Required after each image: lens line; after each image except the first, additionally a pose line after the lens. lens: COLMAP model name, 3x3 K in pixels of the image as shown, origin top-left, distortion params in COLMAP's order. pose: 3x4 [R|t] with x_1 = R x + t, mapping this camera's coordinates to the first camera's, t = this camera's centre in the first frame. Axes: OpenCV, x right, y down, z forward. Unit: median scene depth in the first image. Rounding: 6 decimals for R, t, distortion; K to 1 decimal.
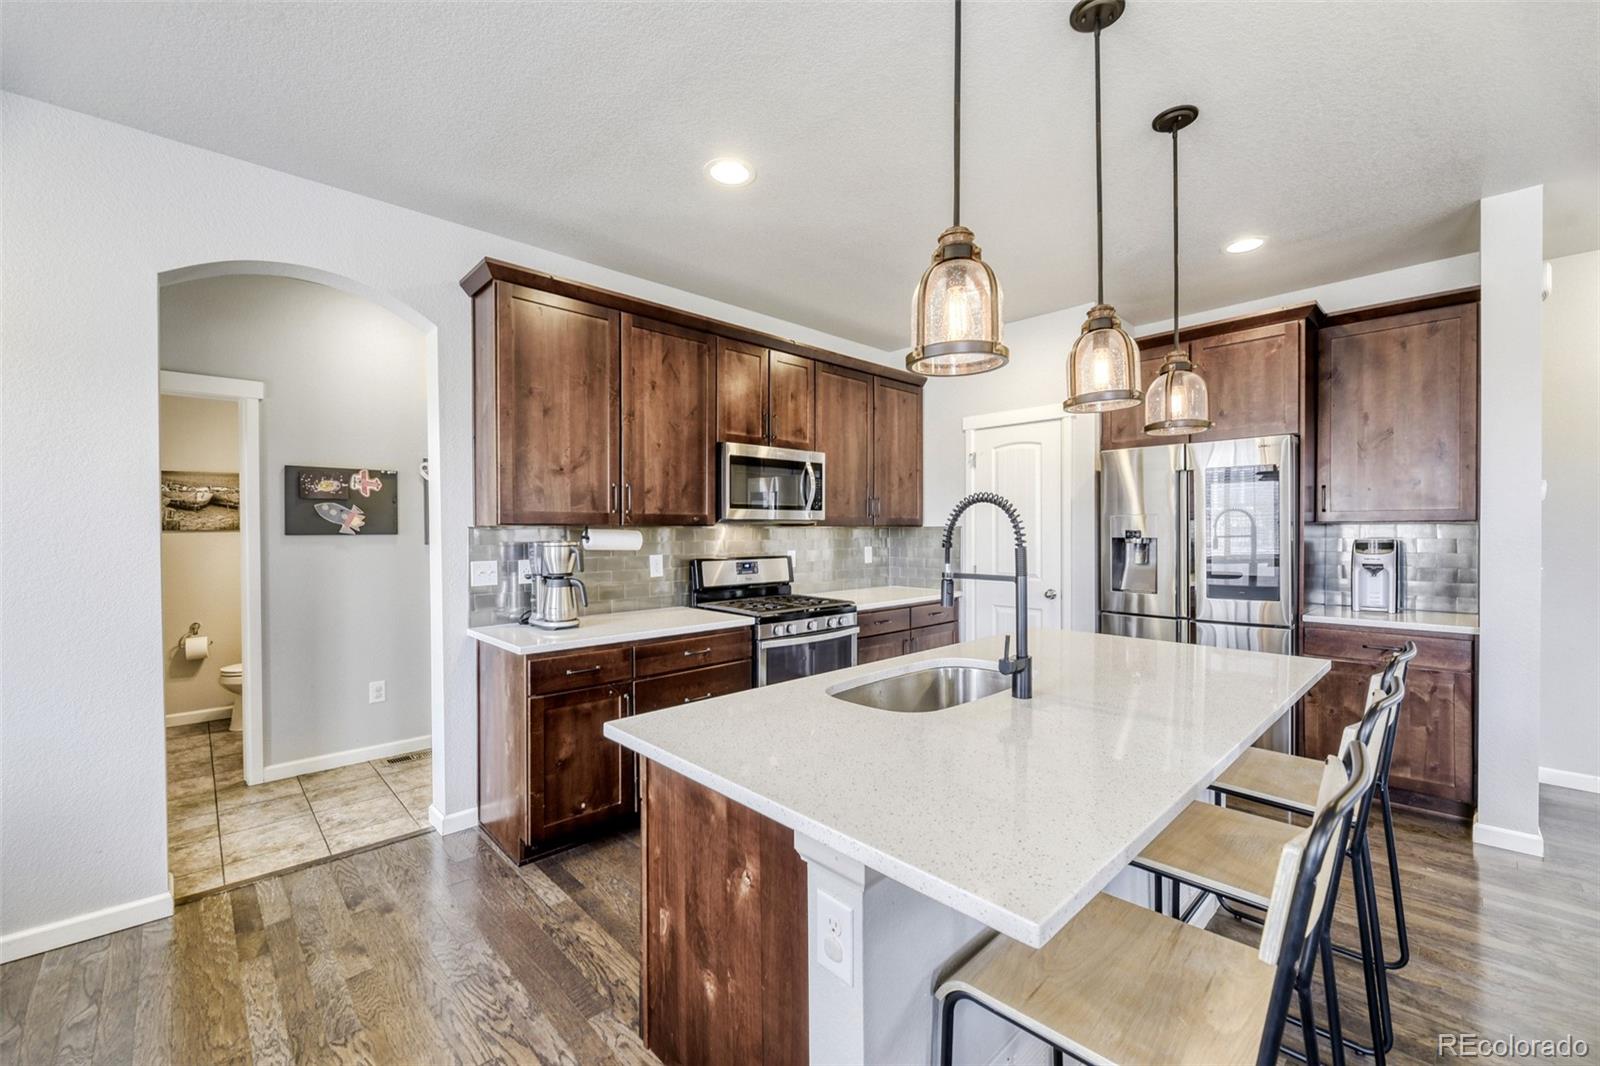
lens RADIAL K [[648.2, 0, 797.6], [0, 648.2, 535.5], [0, 0, 1]] dist [-0.003812, -0.001800]
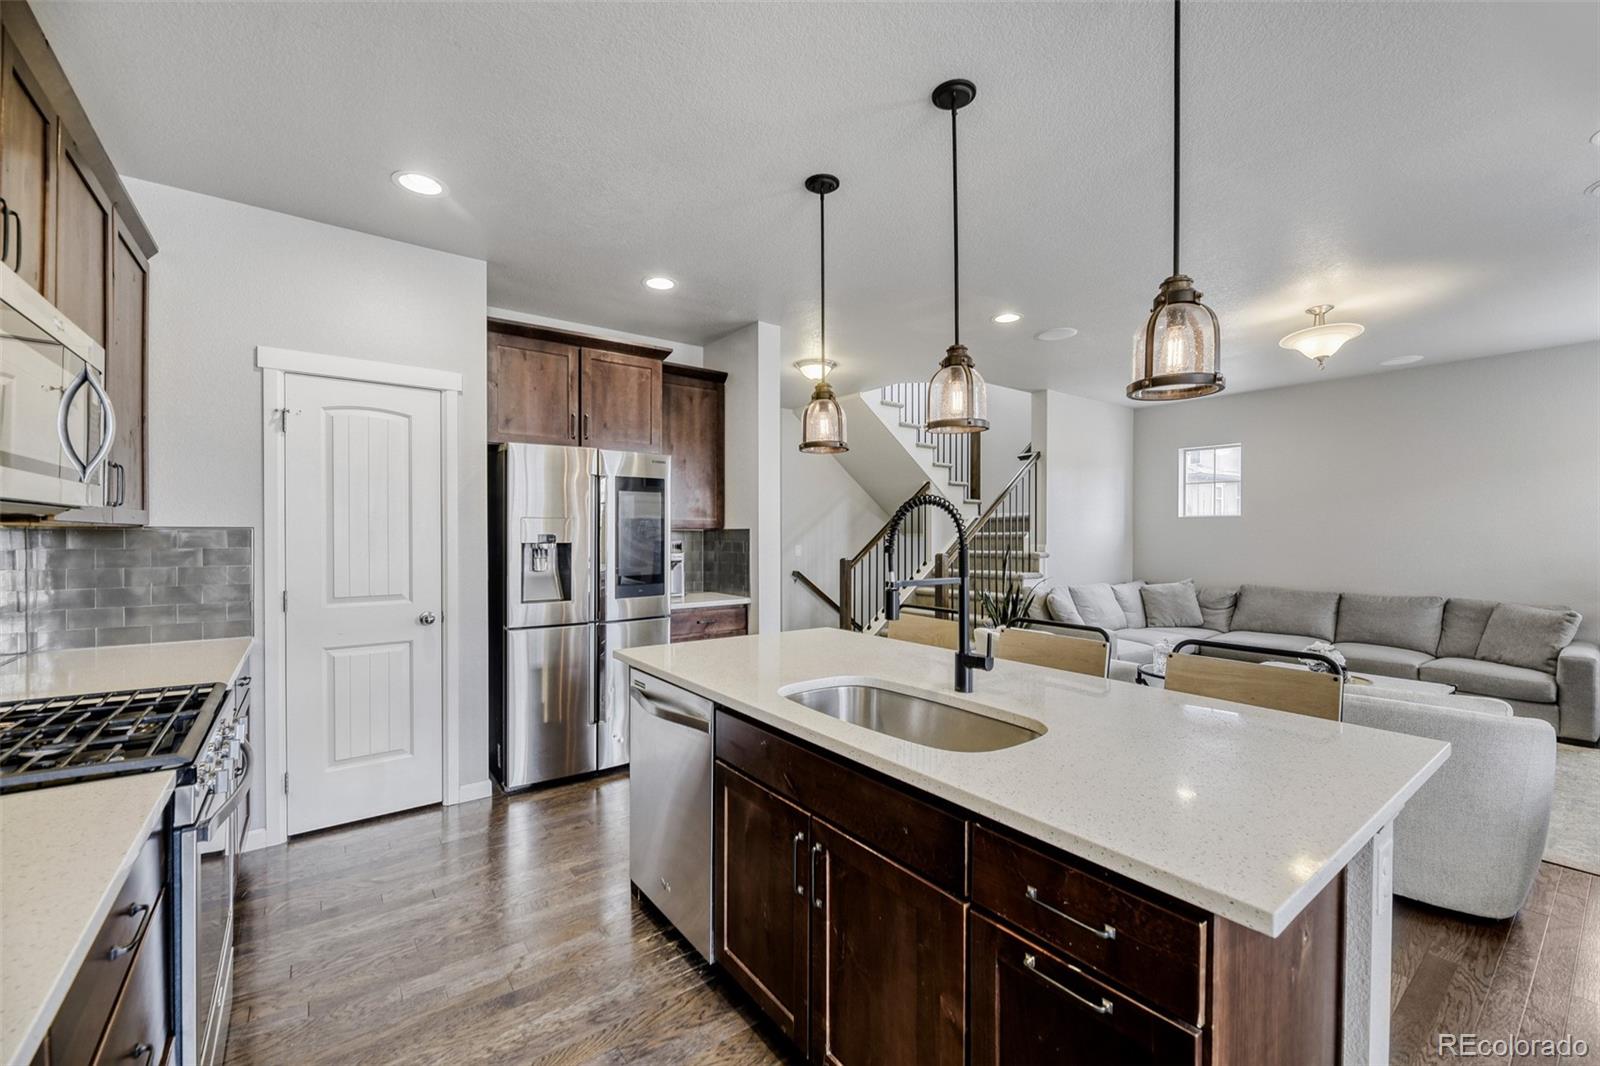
lens RADIAL K [[648.2, 0, 796.9], [0, 648.2, 535.1], [0, 0, 1]] dist [-0.003812, -0.001800]
pose [[0.118504, 0.003573, 0.992947, -0.372225], [0.003845, 0.999984, -0.004057, -0.001575], [-0.992946, 0.004299, 0.118488, 0.572779]]
